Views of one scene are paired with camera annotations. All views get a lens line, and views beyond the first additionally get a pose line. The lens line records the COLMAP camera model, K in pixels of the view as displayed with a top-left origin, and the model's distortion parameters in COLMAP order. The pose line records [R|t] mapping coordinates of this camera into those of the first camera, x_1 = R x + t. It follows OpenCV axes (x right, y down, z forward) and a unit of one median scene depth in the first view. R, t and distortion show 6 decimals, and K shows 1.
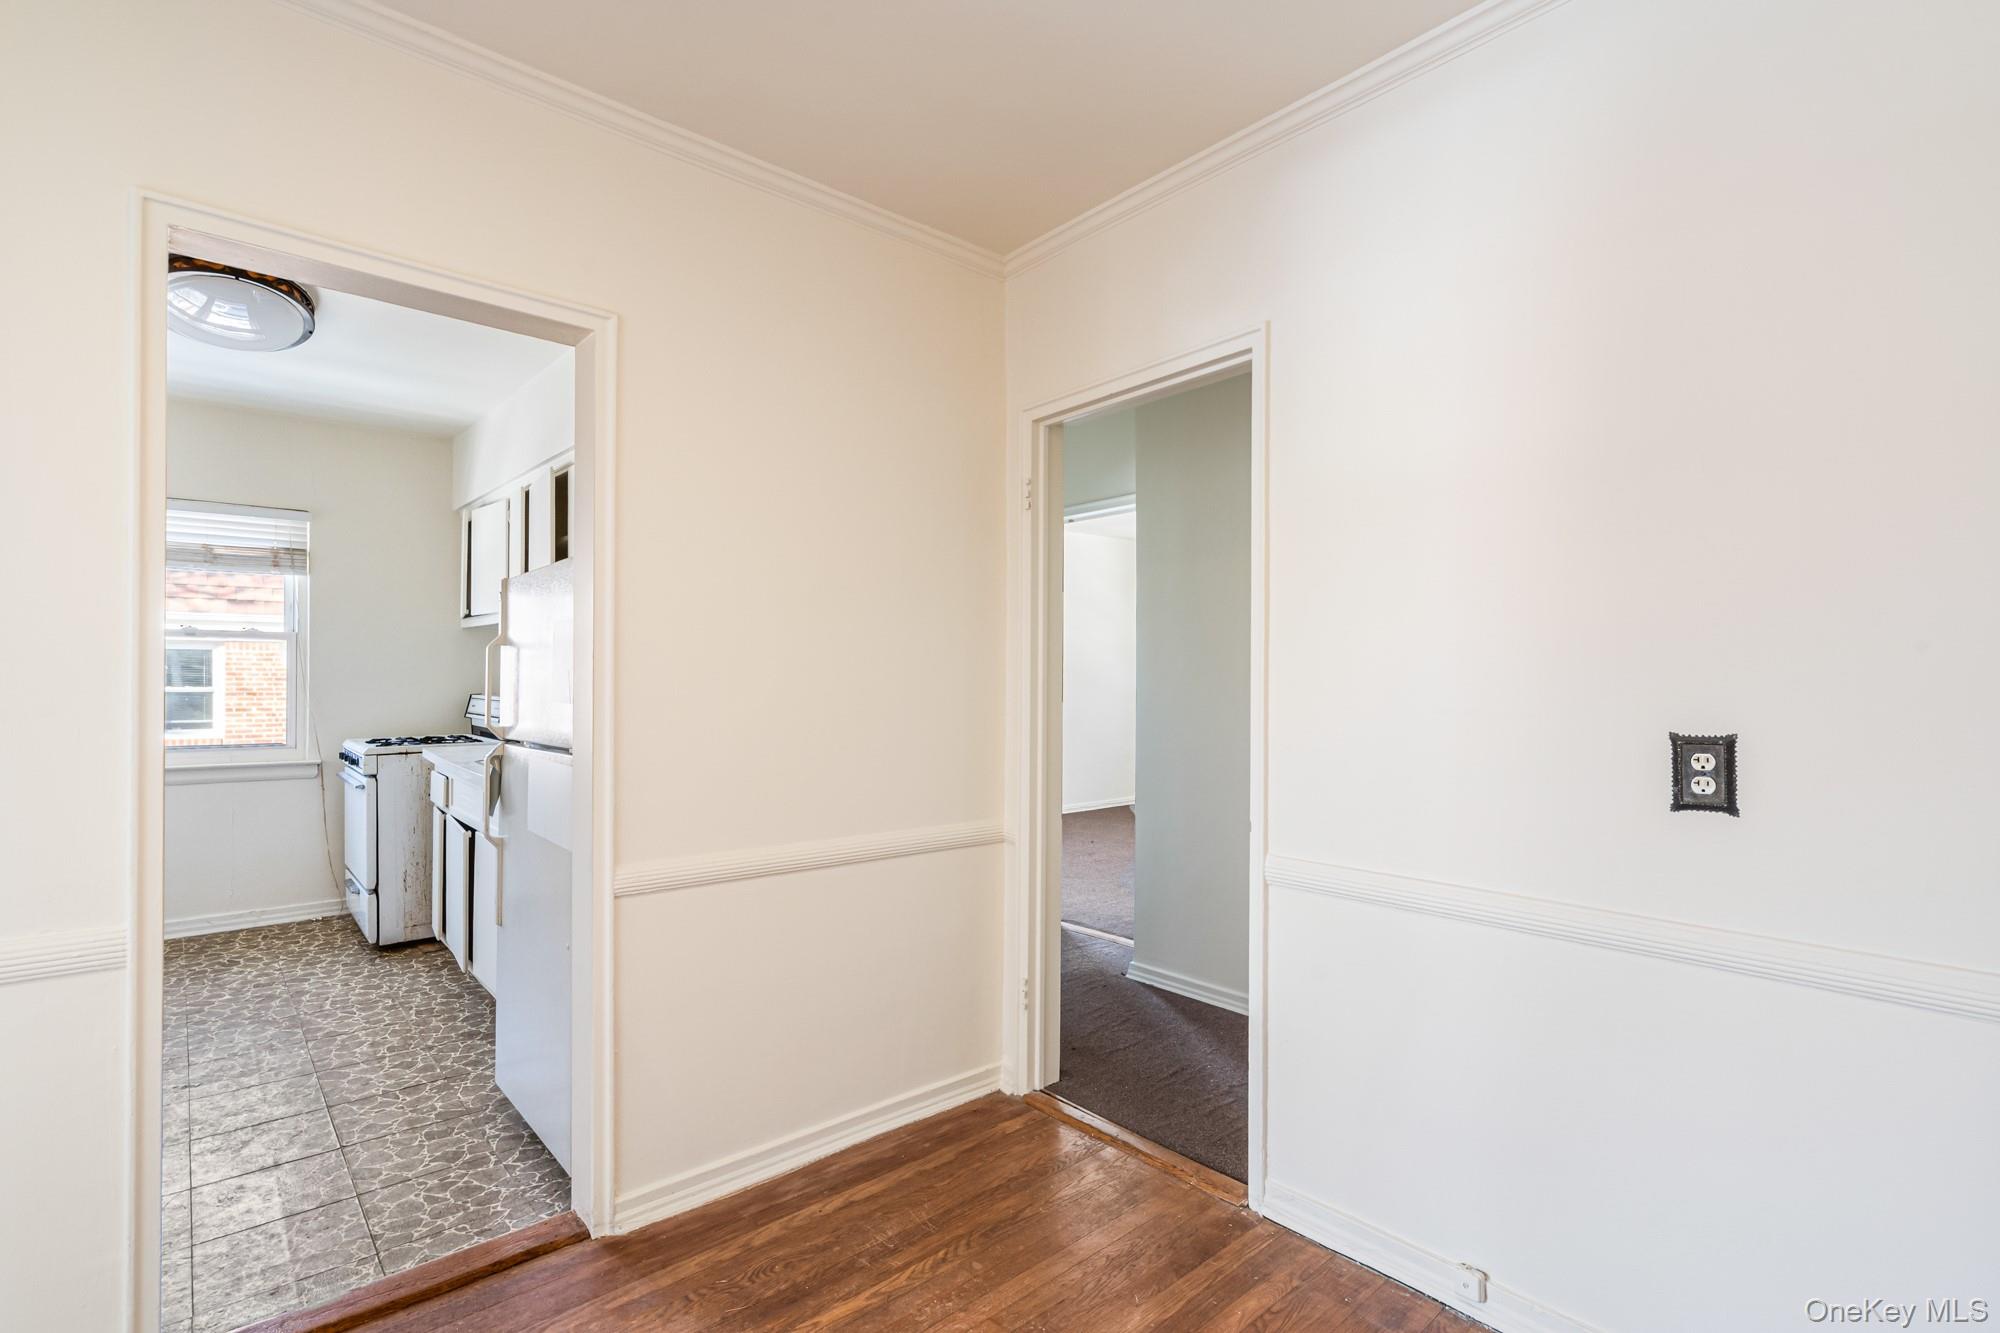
lens RADIAL K [[917.8, 0, 1005.5], [0, 917.8, 678.0], [0, 0, 1]] dist [-0.003933, 0.000329]
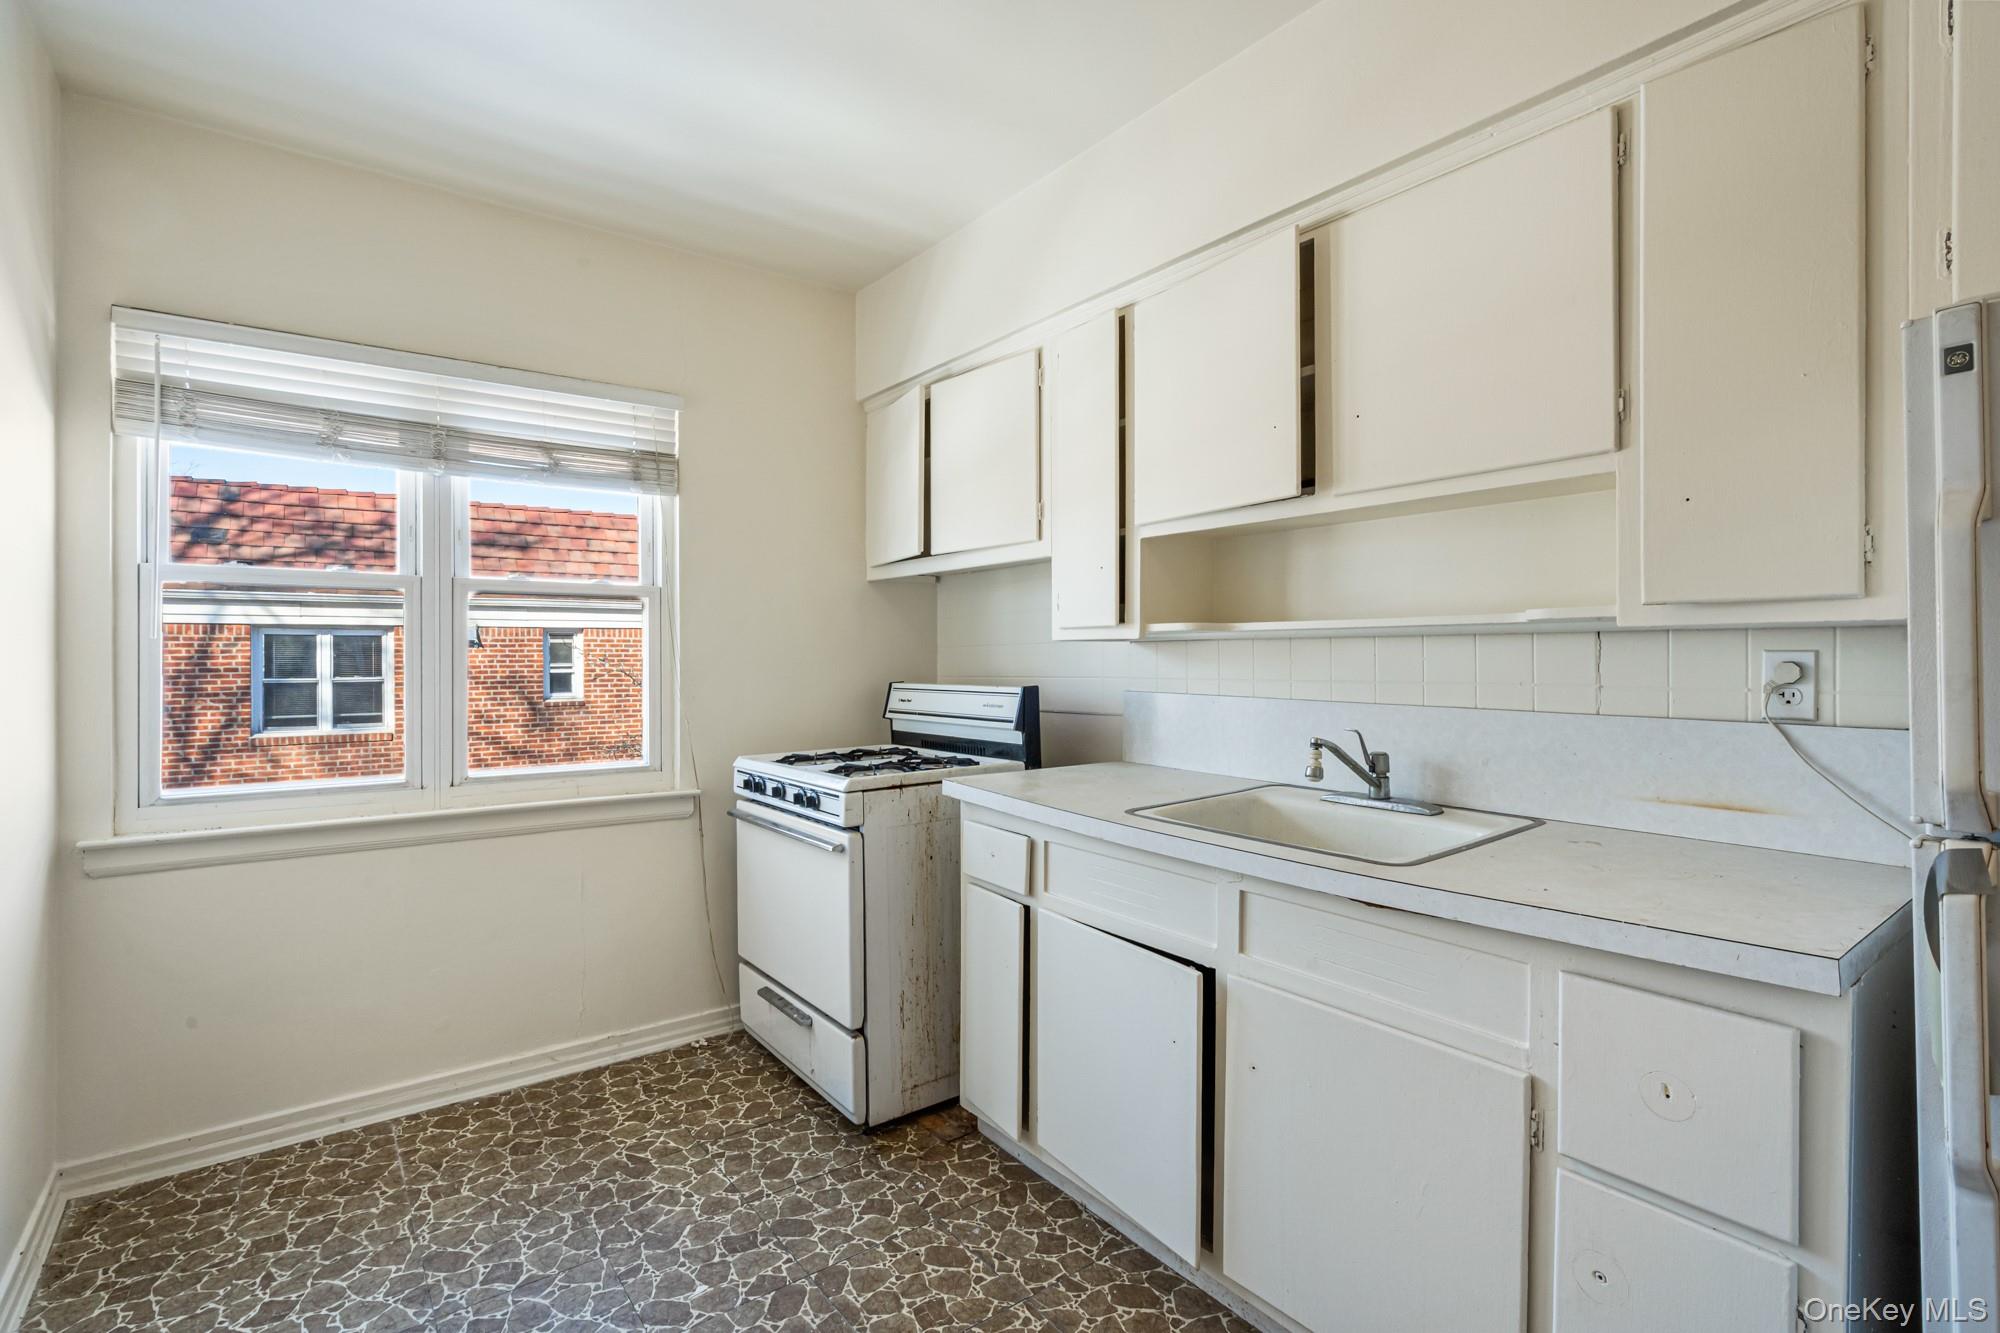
lens RADIAL K [[917.8, 0, 994.6], [0, 917.8, 658.6], [0, 0, 1]] dist [-0.003933, 0.000329]
pose [[0.996059, -0.014853, -0.087443, -0.553026], [0.014876, 0.999889, -0.000395, 0.003196], [0.087439, -0.000907, 0.996169, 0.441378]]
